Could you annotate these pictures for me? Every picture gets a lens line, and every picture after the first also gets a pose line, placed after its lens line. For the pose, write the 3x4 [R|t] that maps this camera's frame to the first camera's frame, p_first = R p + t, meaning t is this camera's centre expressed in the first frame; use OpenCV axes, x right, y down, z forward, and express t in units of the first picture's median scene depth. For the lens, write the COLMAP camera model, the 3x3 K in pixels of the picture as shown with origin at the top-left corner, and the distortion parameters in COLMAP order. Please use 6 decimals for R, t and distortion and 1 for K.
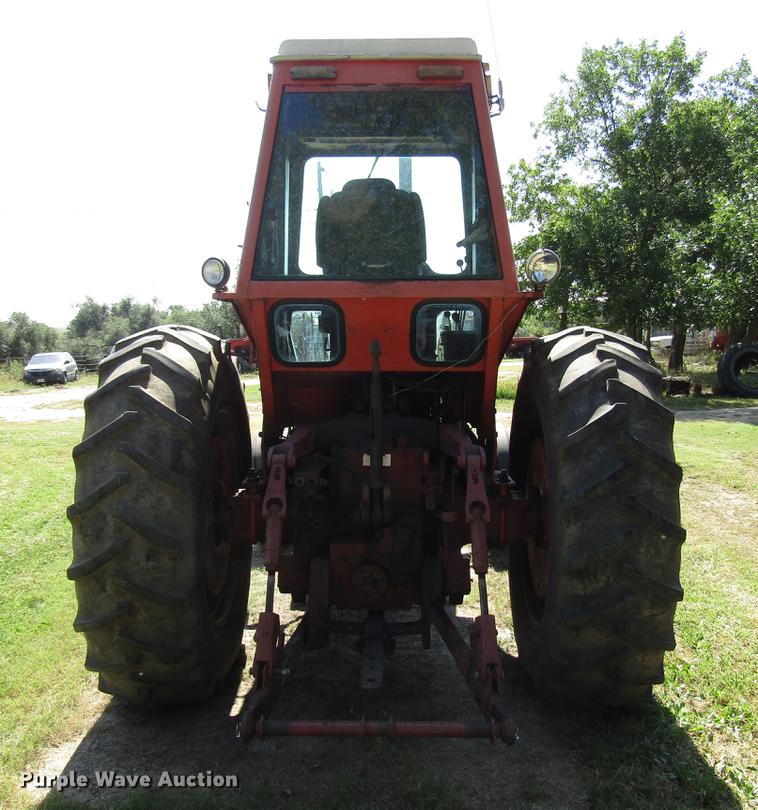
lens RADIAL K [[831.1, 0, 379.0], [0, 831.1, 405.0], [0, 0, 1]] dist [-0.004713, -0.006923]
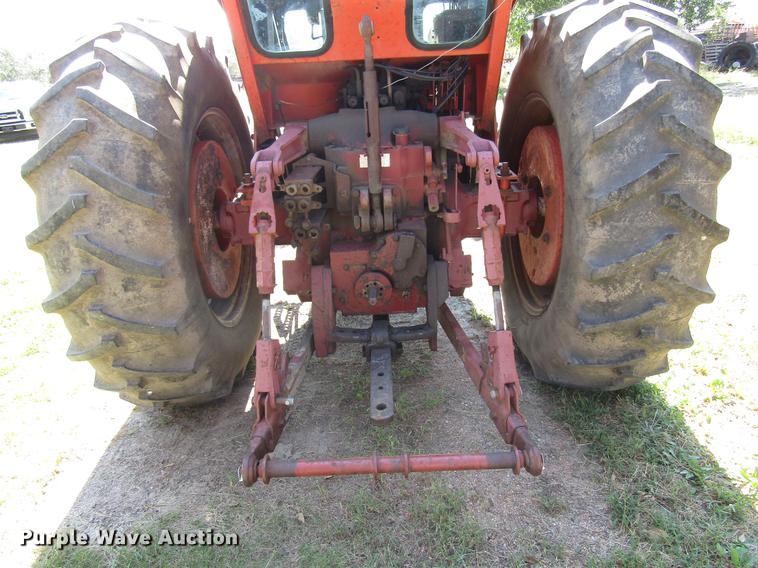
lens RADIAL K [[539.5, 0, 379.0], [0, 539.5, 284.0], [0, 0, 1]] dist [-0.003768, -0.002687]
pose [[0.998852, -0.047876, -0.001794, -0.003690], [0.046034, 0.948691, 0.312835, 0.009867], [-0.013276, -0.312559, 0.949806, 0.424708]]
